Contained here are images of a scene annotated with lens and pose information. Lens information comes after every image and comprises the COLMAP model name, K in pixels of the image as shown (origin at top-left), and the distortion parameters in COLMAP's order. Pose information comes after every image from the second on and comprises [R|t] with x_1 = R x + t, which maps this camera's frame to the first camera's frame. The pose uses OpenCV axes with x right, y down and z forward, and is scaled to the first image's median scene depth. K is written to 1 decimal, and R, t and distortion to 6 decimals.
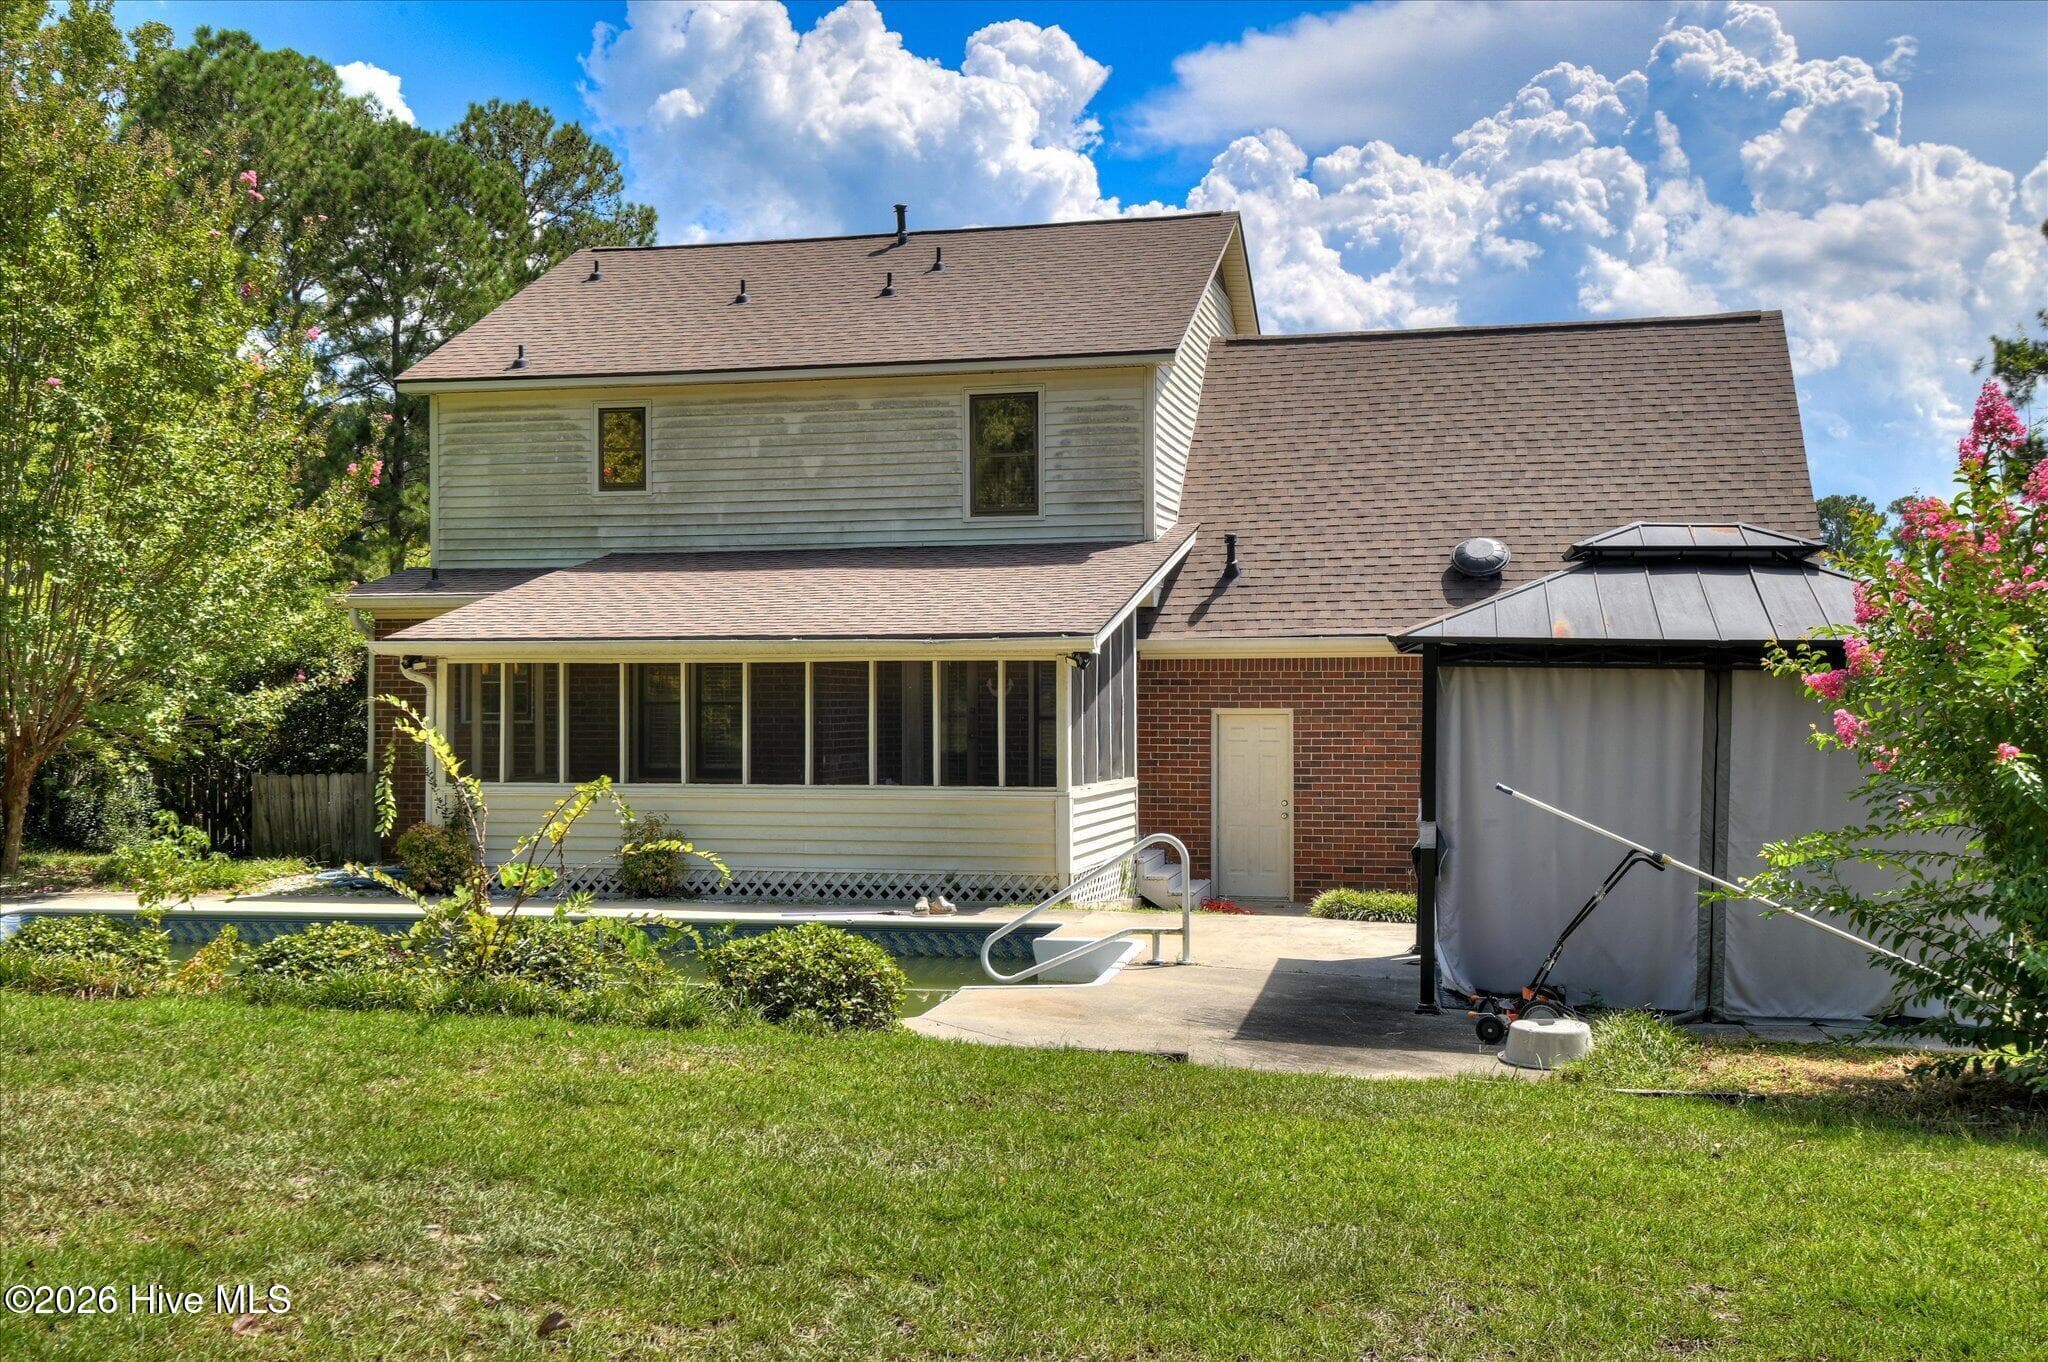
lens RADIAL K [[1937.4, 0, 1101.4], [0, 1937.4, 680.6], [0, 0, 1]] dist [0.014314, 0.000000]
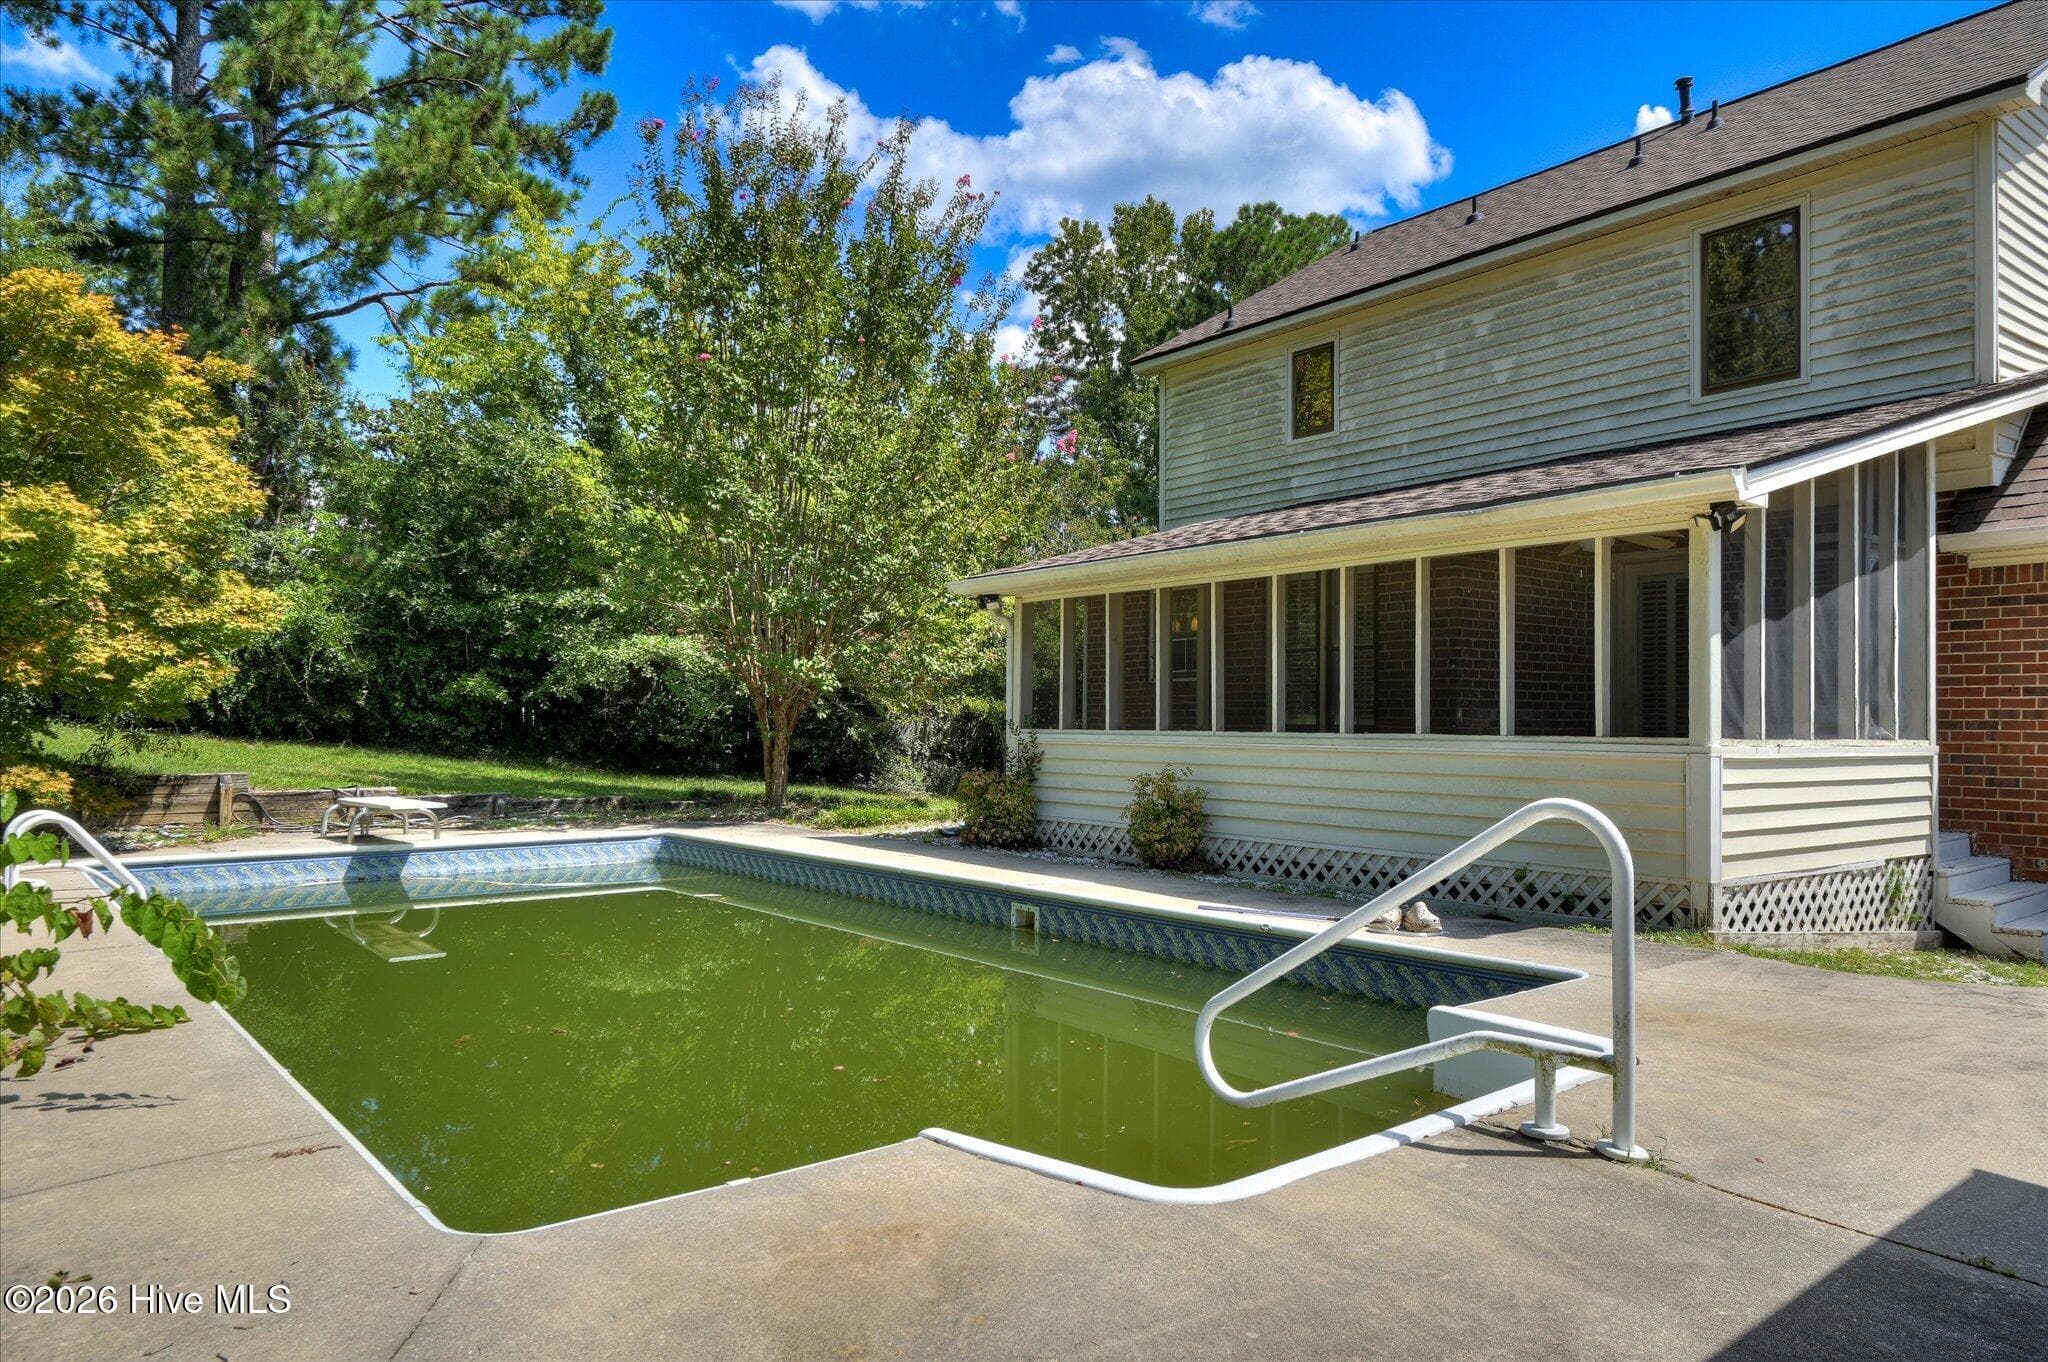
lens RADIAL K [[1334.6, 0, 1007.4], [0, 1334.6, 720.1], [0, 0, 1]] dist [0.008357, -0.018239]
pose [[0.750977, 0.005443, -0.660306, 0.073642], [0.000124, 0.999965, 0.008385, 0.036622], [0.660329, -0.006379, 0.750950, 0.437749]]
